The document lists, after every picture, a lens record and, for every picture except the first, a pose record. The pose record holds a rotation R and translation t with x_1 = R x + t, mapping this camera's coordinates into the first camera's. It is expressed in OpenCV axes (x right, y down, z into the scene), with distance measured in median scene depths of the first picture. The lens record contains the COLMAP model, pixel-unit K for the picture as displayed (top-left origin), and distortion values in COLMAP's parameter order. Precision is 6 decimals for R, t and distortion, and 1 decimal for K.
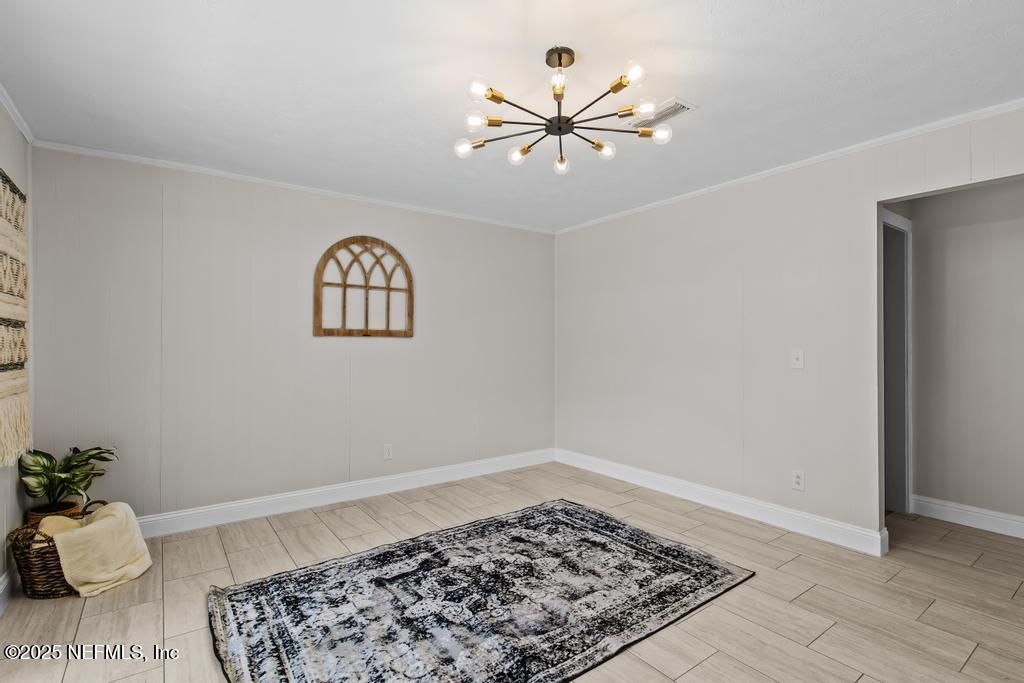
lens RADIAL K [[484.2, 0, 514.8], [0, 484.2, 330.9], [0, 0, 1]] dist [-0.000210, 0.000038]
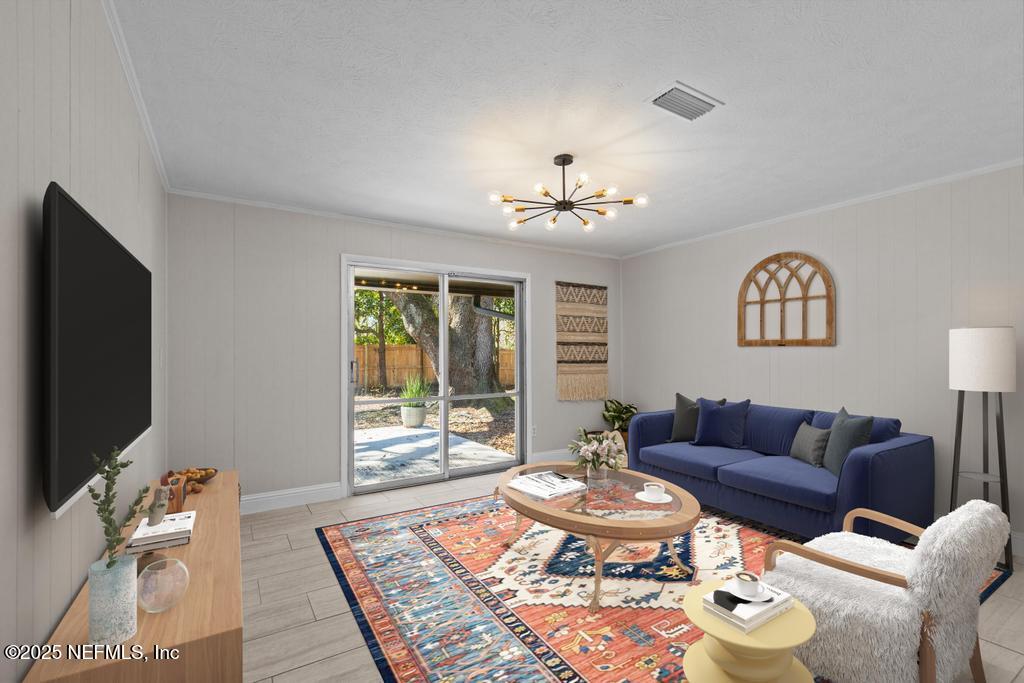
lens RADIAL K [[452.2, 0, 513.4], [0, 452.2, 350.6], [0, 0, 1]] dist [-0.000136, 0.000002]
pose [[-0.076972, -0.008216, -0.996999, 0.745252], [0.016755, 0.999814, -0.009532, 0.021248], [0.996892, -0.017439, -0.076820, 0.481334]]
